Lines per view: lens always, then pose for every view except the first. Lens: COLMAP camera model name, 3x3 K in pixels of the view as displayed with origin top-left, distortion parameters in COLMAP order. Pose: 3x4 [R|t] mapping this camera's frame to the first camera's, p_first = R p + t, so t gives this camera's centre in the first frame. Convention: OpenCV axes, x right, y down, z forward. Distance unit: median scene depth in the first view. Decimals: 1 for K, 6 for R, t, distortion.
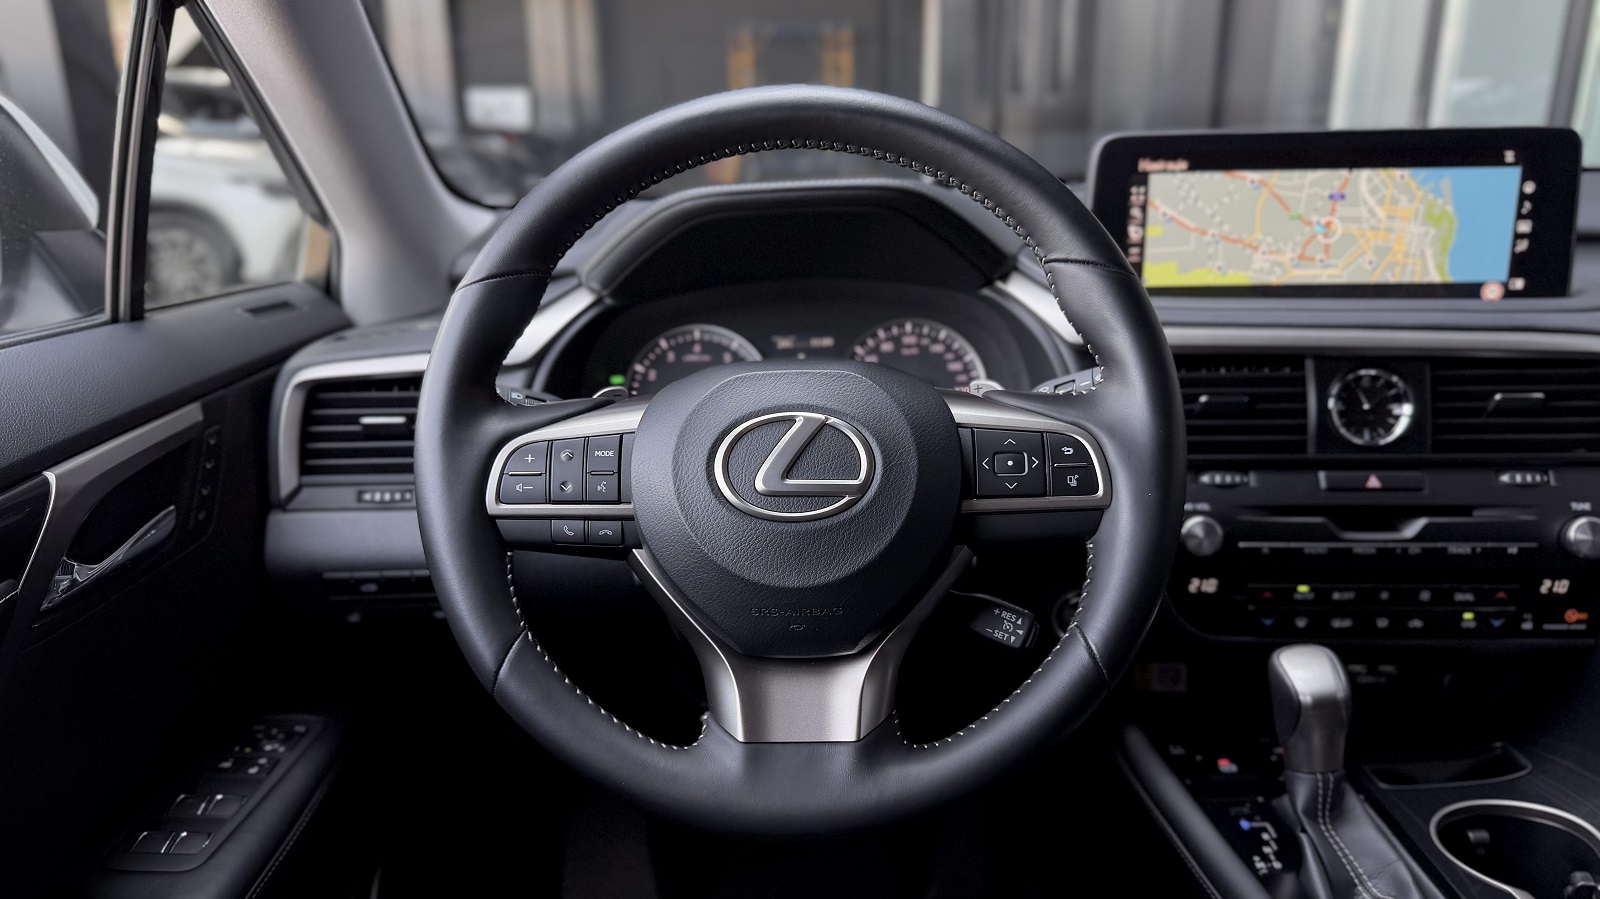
lens RADIAL K [[1108.6, 0, 797.4], [0, 1108.6, 485.8], [0, 0, 1]] dist [0.075659, -0.115118]
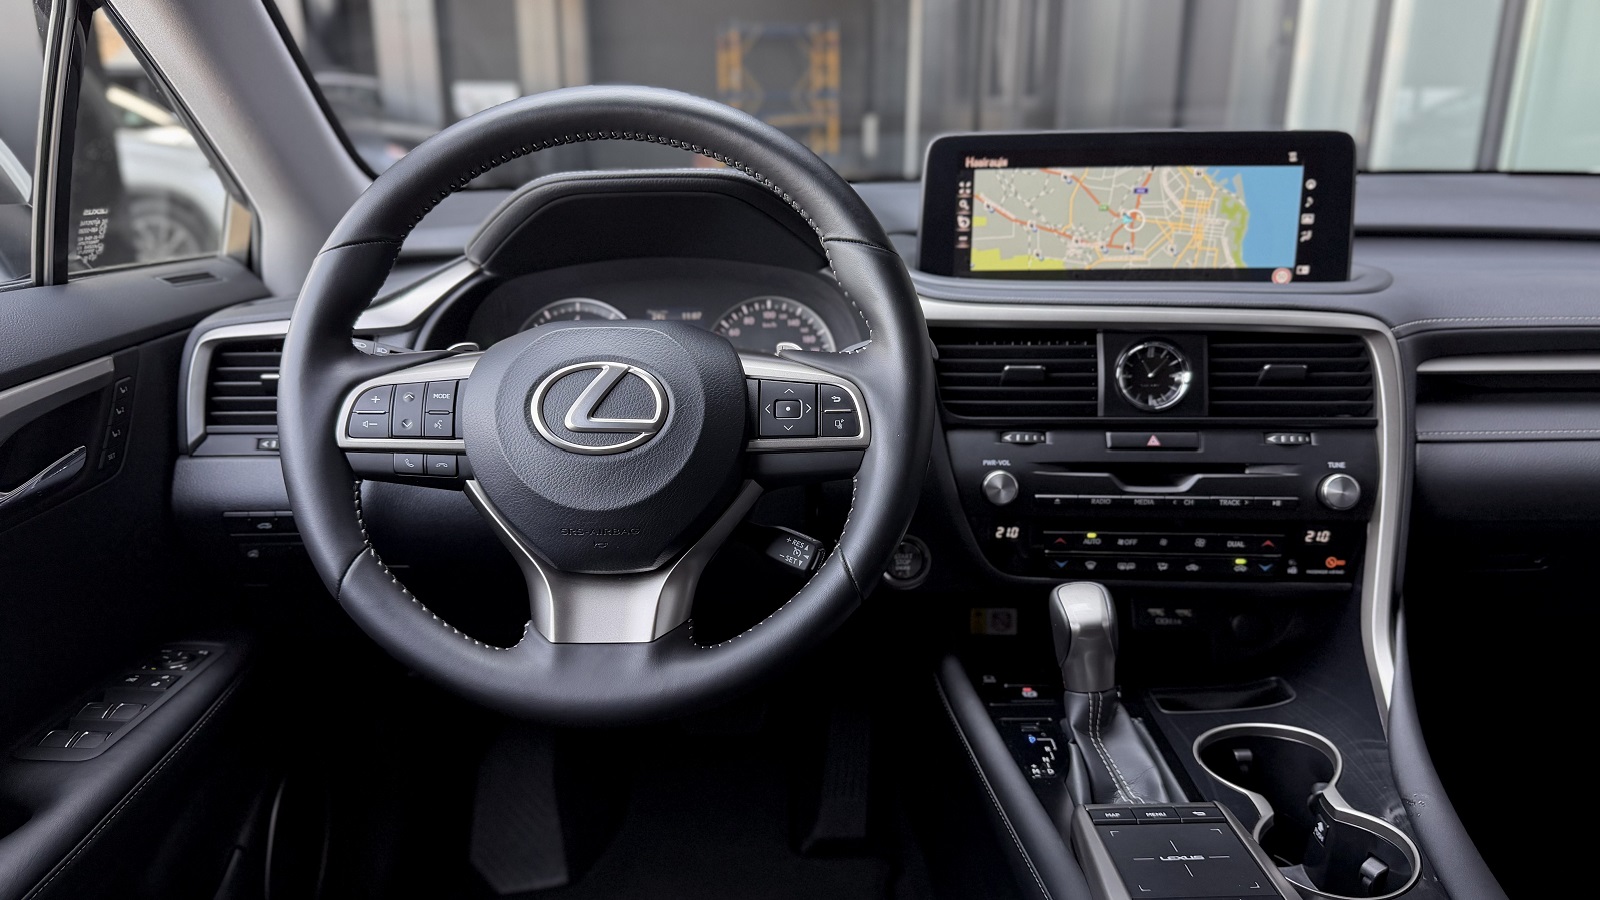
lens RADIAL K [[1113.3, 0, 806.4], [0, 1113.3, 470.9], [0, 0, 1]] dist [0.095374, -0.150296]
pose [[0.999900, 0.012349, 0.006856, 0.152436], [-0.012258, 0.999838, -0.013194, 0.045325], [-0.007018, 0.013108, 0.999889, -0.135208]]
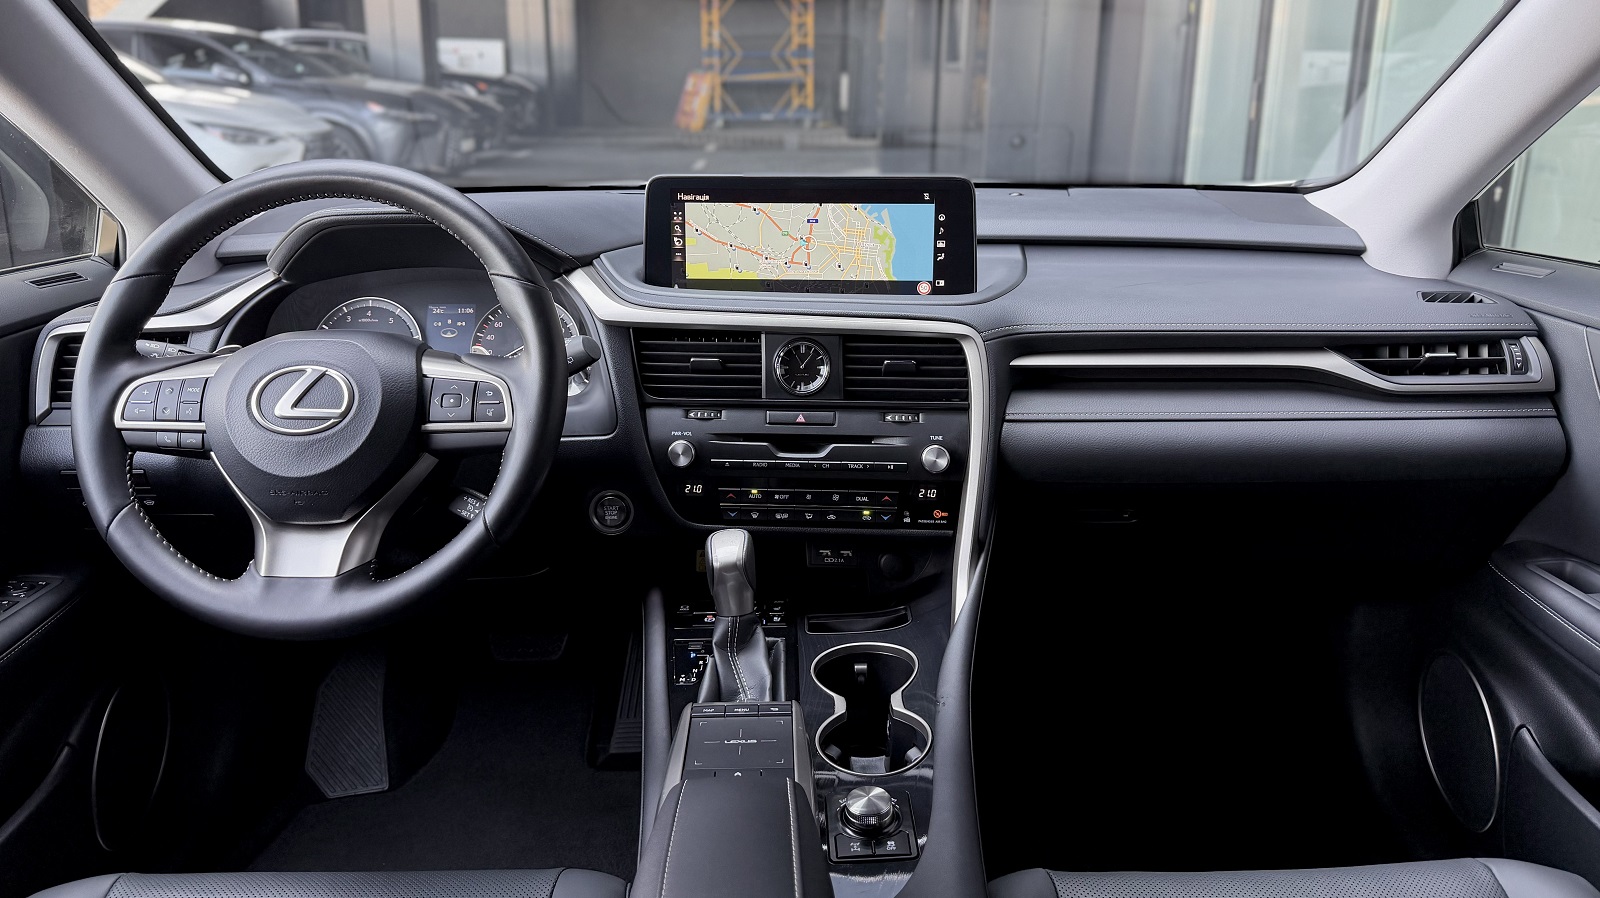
lens RADIAL K [[1122.6, 0, 826.0], [0, 1122.6, 348.0], [0, 0, 1]] dist [0.239059, -0.450482]
pose [[0.999804, 0.019757, 0.001582, 0.538812], [-0.019605, 0.997524, -0.067540, 0.003386], [-0.002912, 0.067495, 0.997715, -0.474416]]
